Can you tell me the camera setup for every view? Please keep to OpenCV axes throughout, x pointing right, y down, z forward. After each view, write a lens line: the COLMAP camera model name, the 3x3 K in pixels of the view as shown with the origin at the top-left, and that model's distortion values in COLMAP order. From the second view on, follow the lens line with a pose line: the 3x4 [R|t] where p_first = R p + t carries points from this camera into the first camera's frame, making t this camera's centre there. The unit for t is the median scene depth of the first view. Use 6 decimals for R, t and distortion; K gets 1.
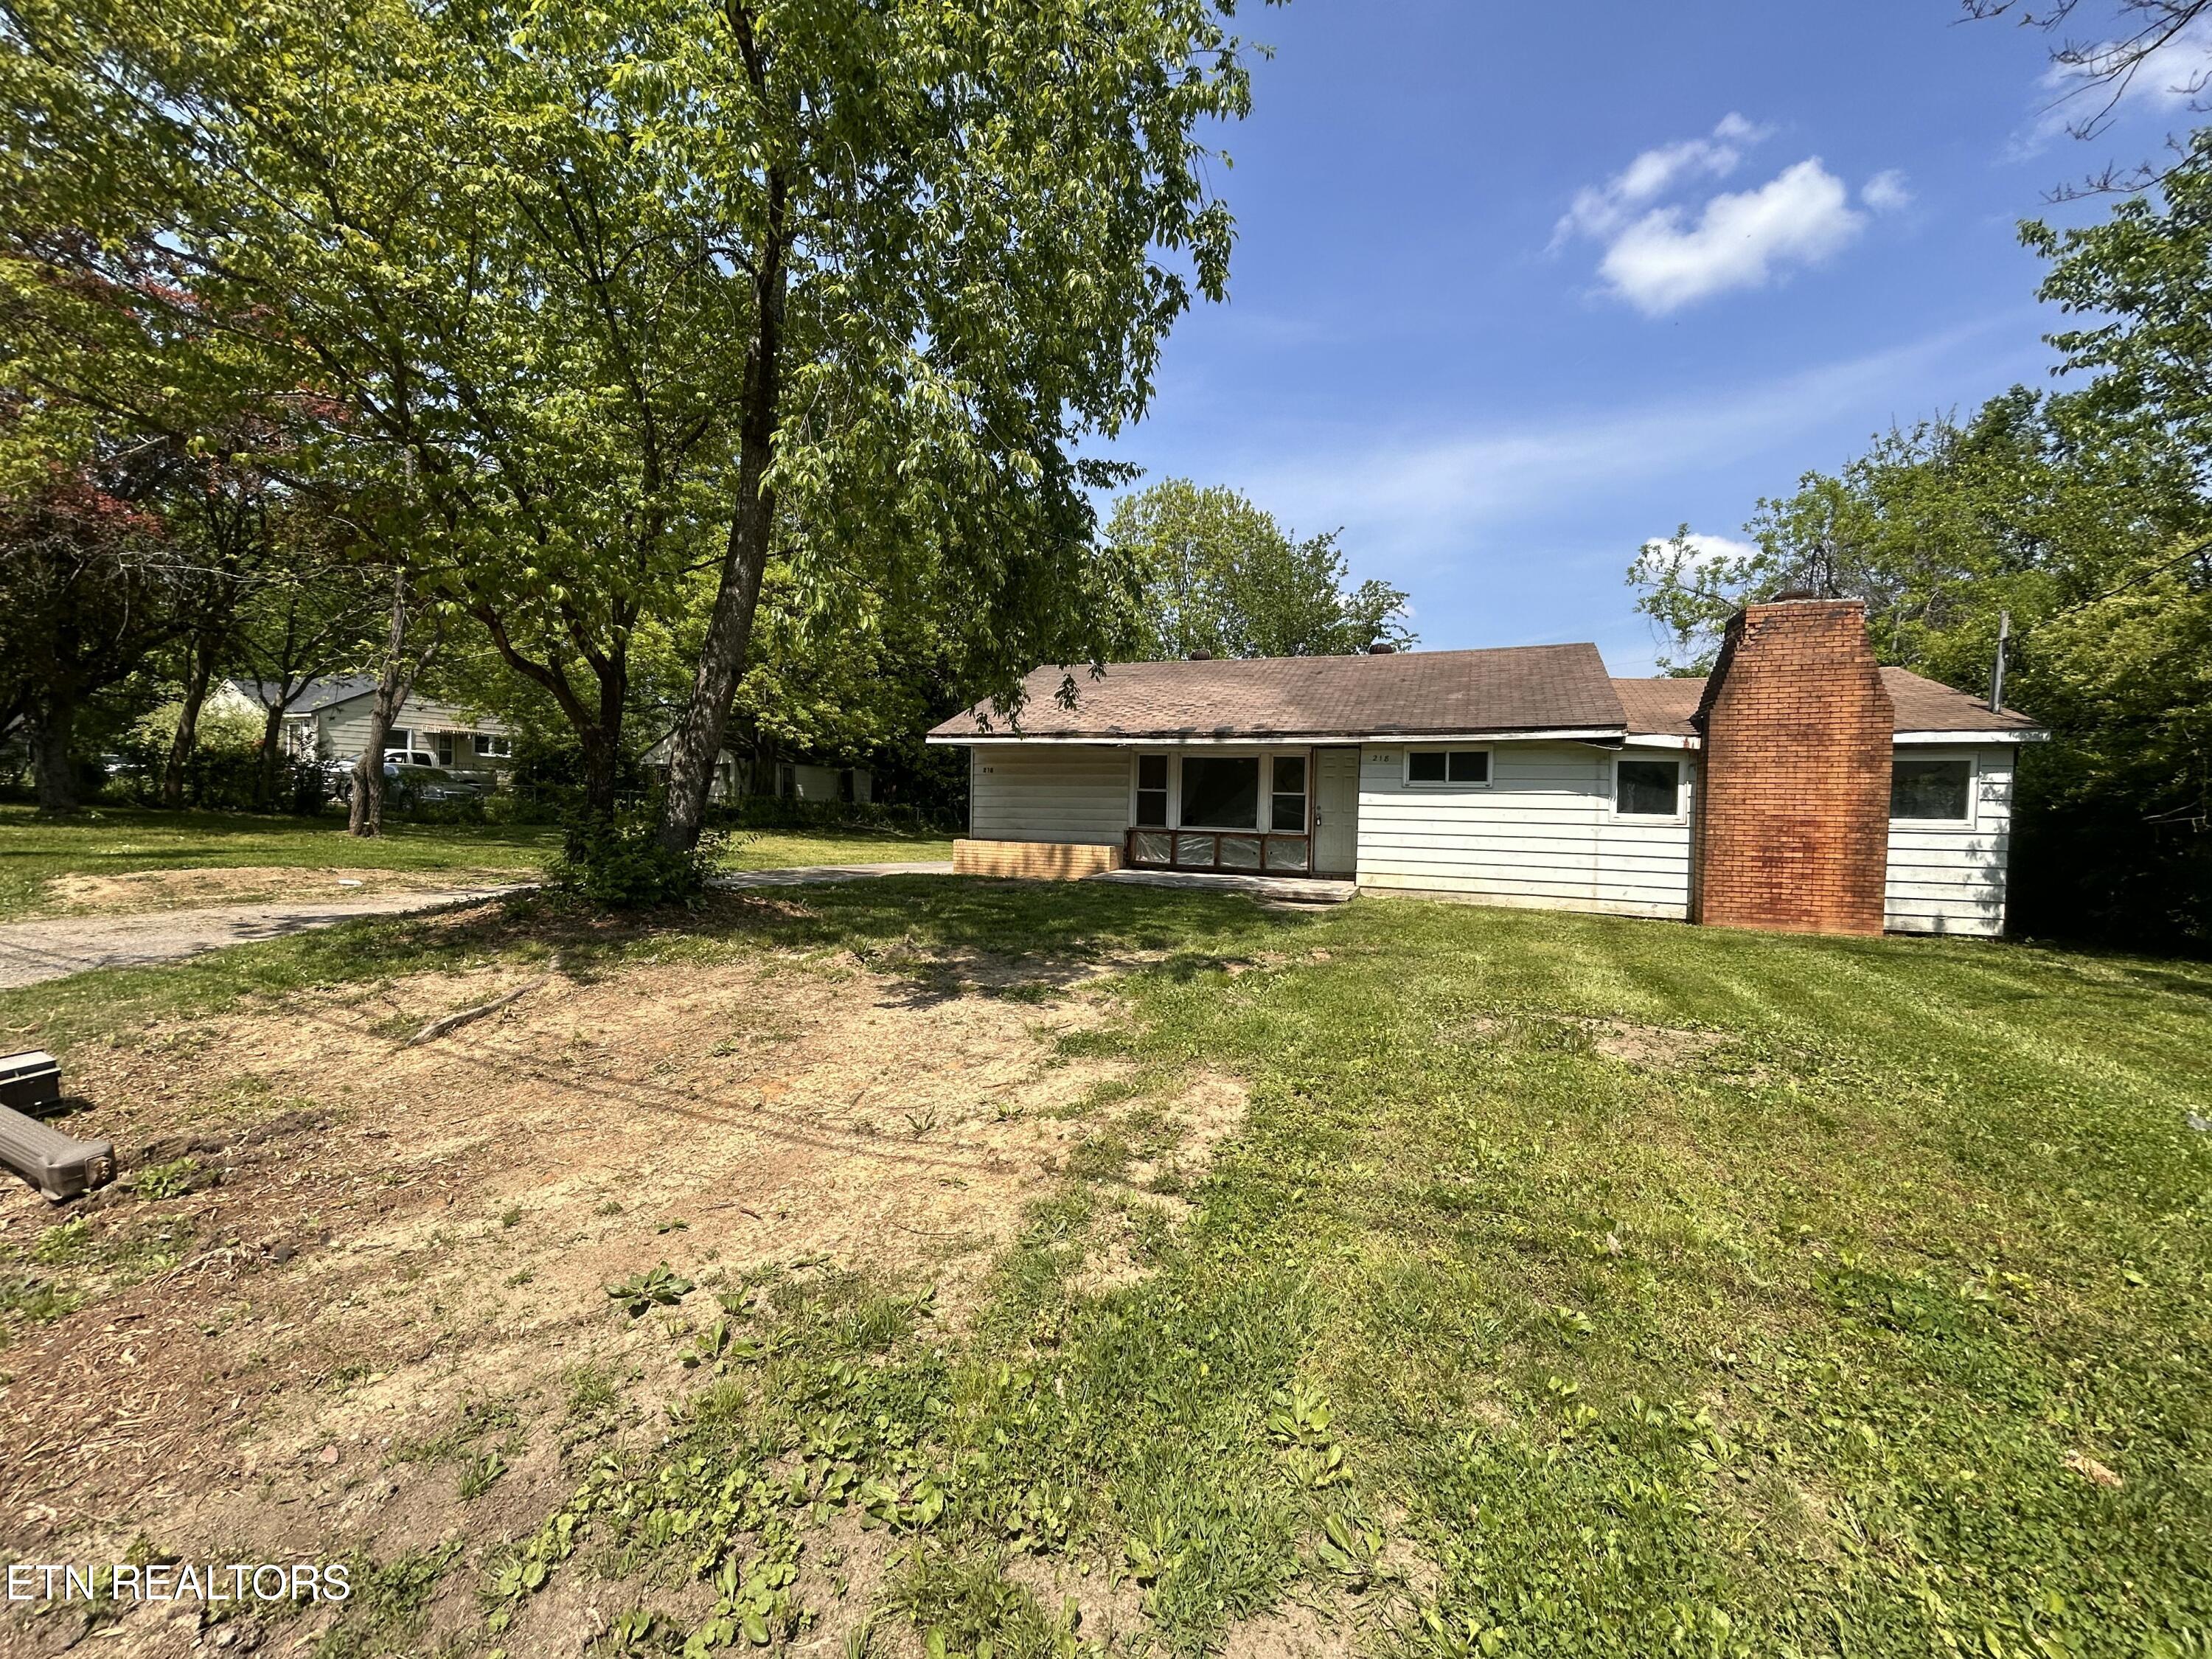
lens RADIAL K [[891.6, 0, 1100.5], [0, 891.6, 830.2], [0, 0, 1]] dist [0.002362, -0.000124]
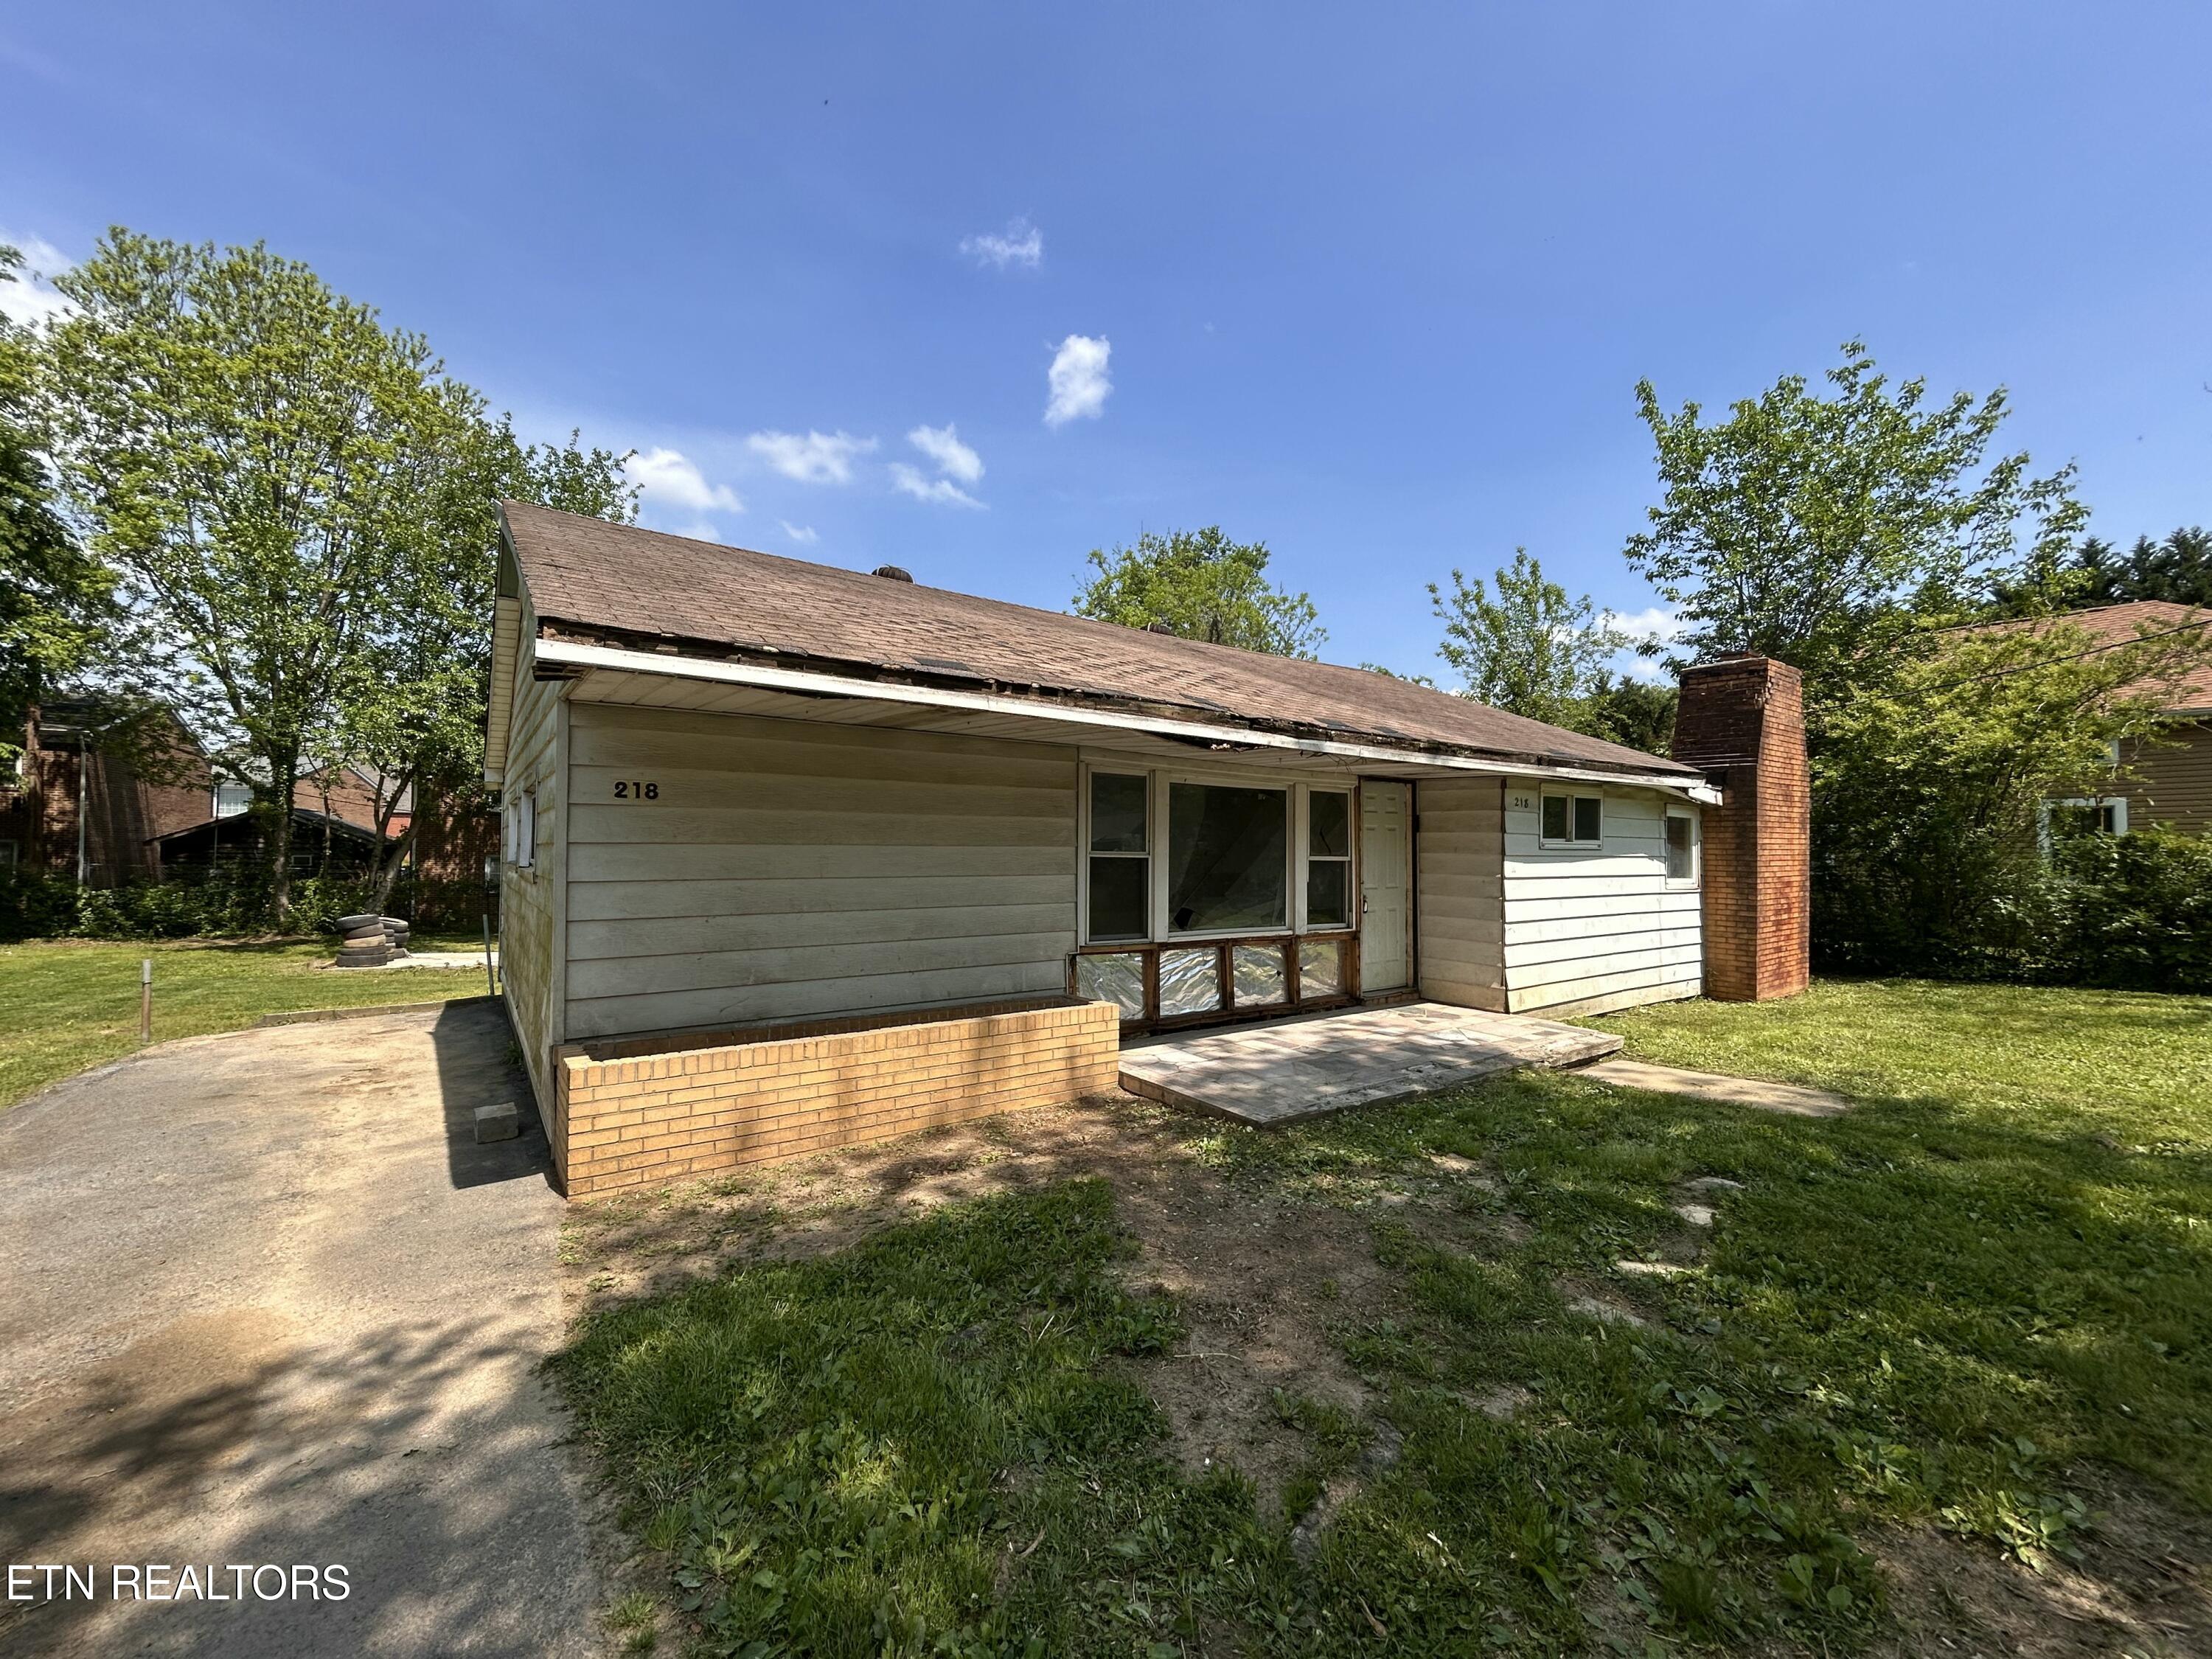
lens RADIAL K [[891.6, 0, 1103.1], [0, 891.6, 833.0], [0, 0, 1]] dist [0.002362, -0.000124]
pose [[0.519878, 0.002921, 0.854236, -0.370901], [0.031824, 0.999234, -0.022785, -0.053860], [-0.853648, 0.039030, 0.519386, 0.916258]]
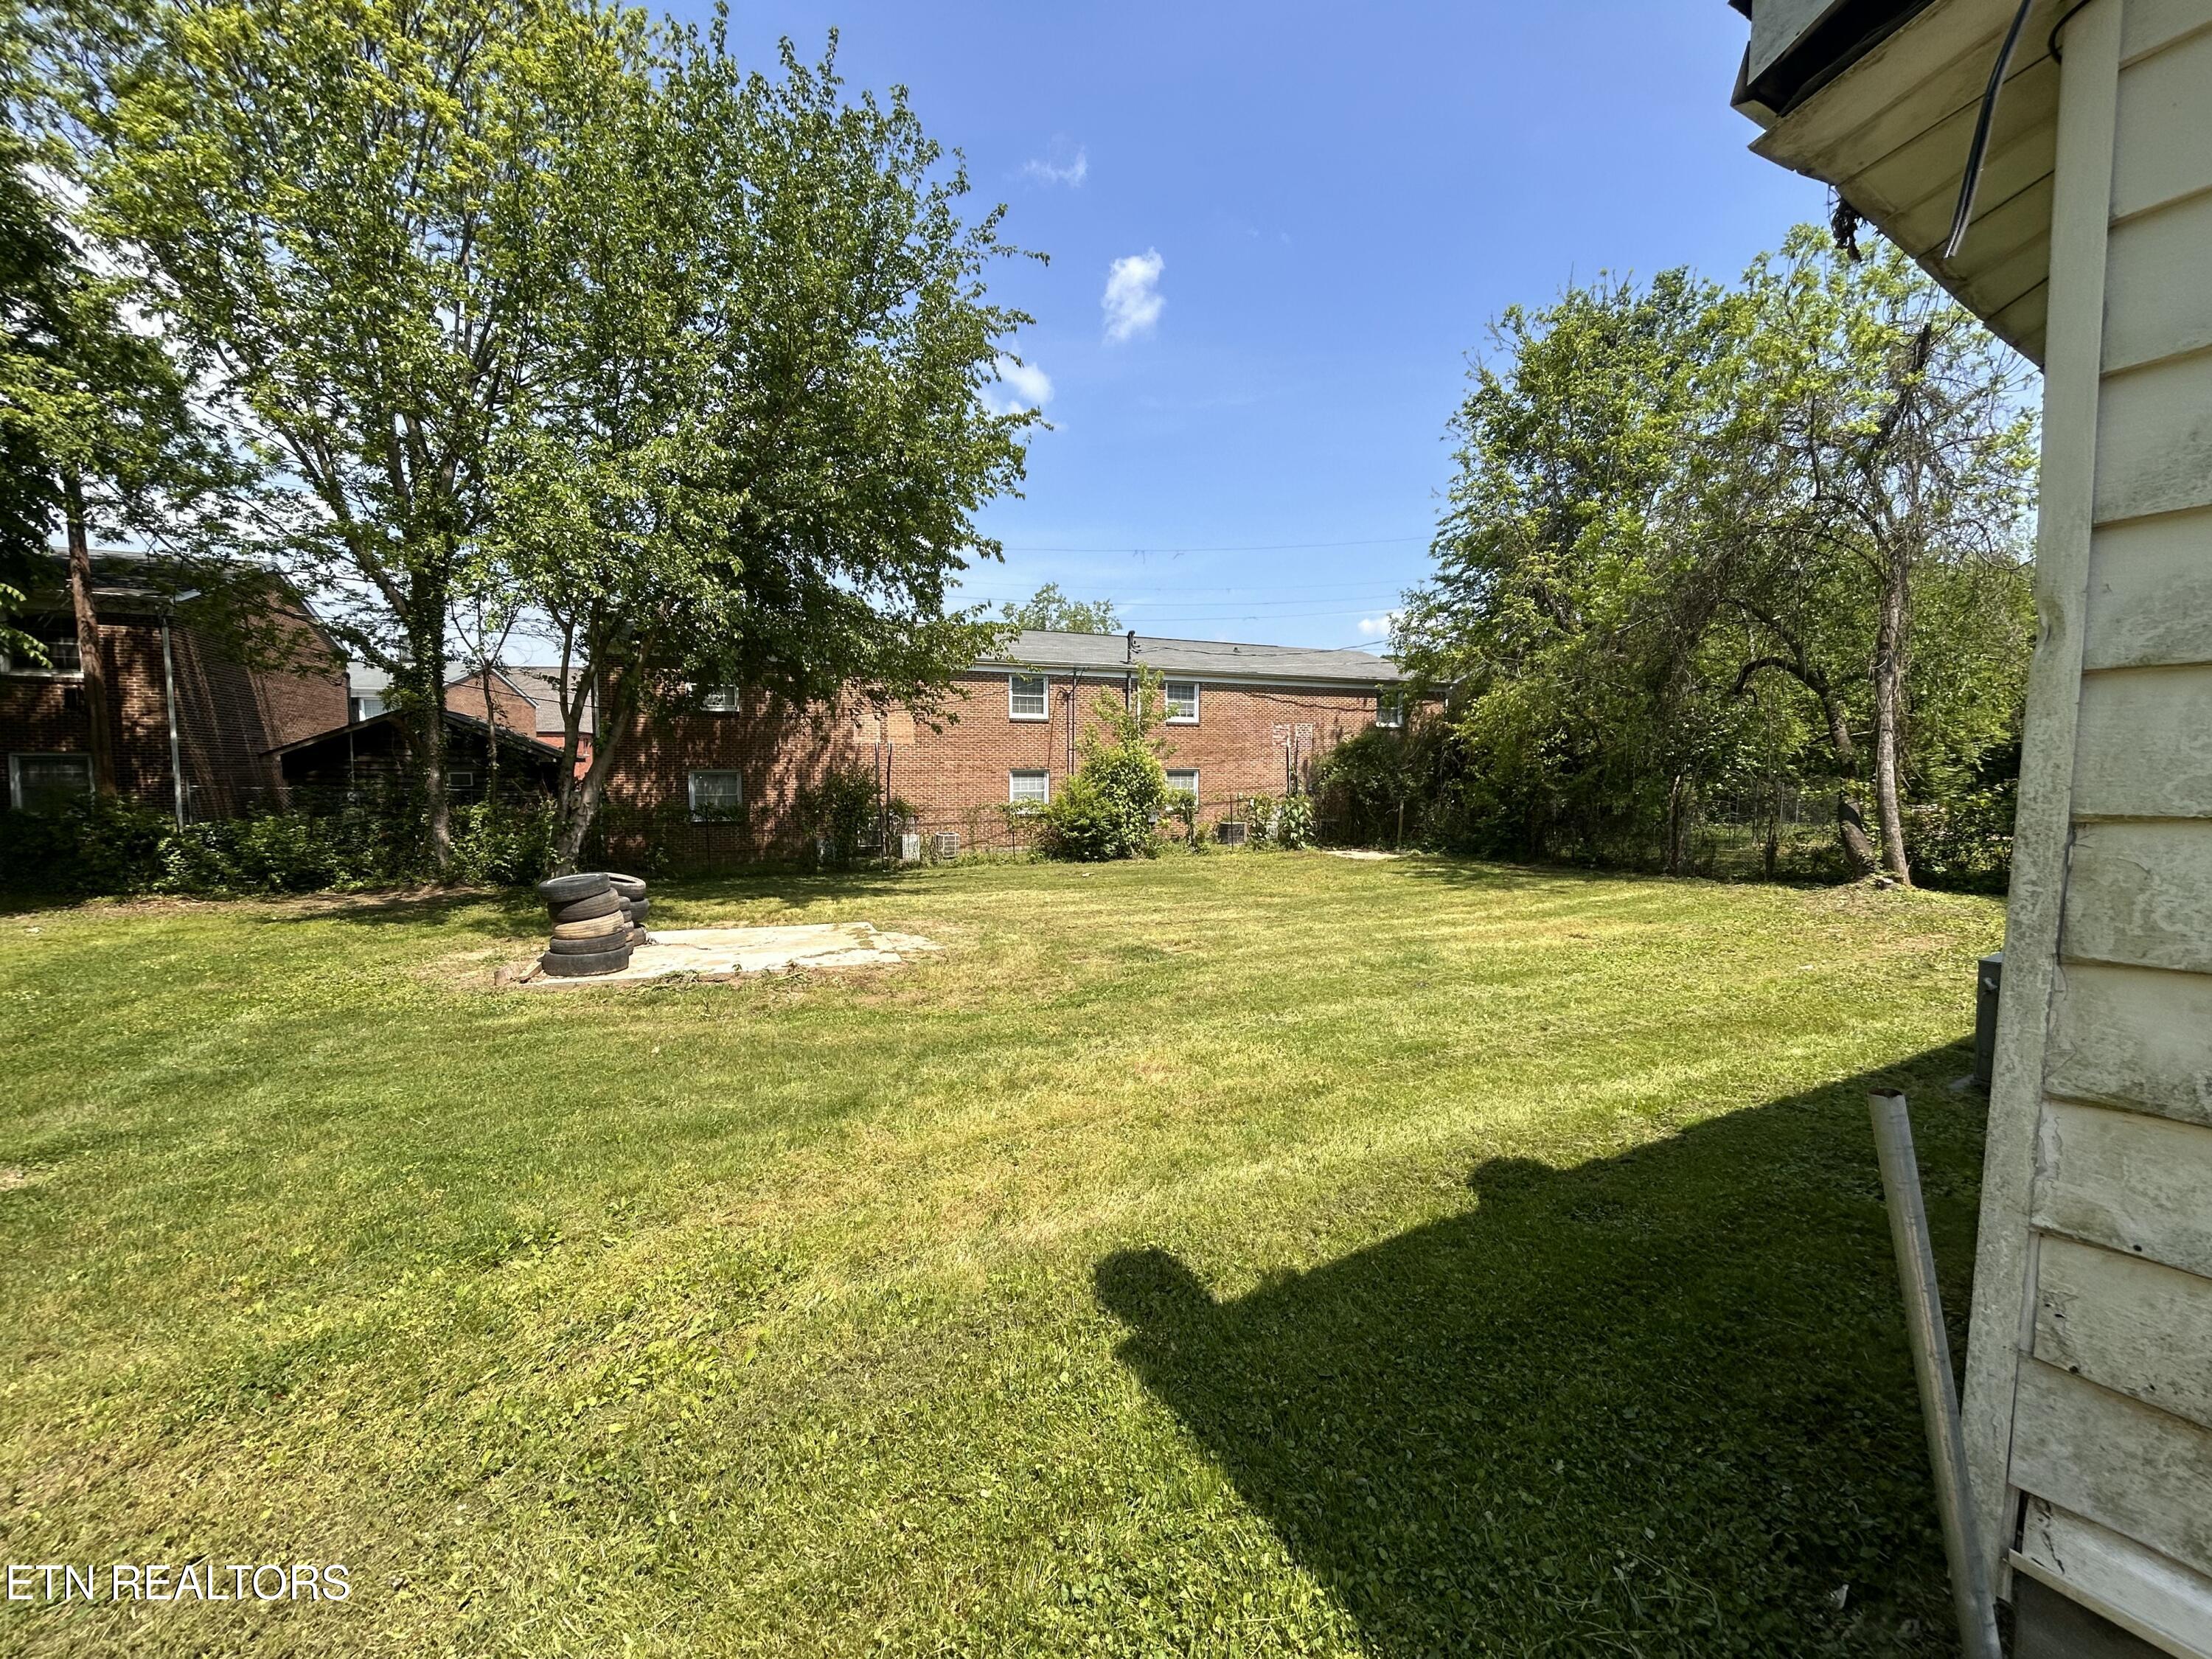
lens RADIAL K [[891.6, 0, 1111.5], [0, 891.6, 823.6], [0, 0, 1]] dist [0.002362, -0.000124]
pose [[0.596125, -0.075177, 0.799364, -0.121501], [0.040633, 0.997156, 0.063477, -0.069311], [-0.801863, -0.005360, 0.597484, 1.800115]]
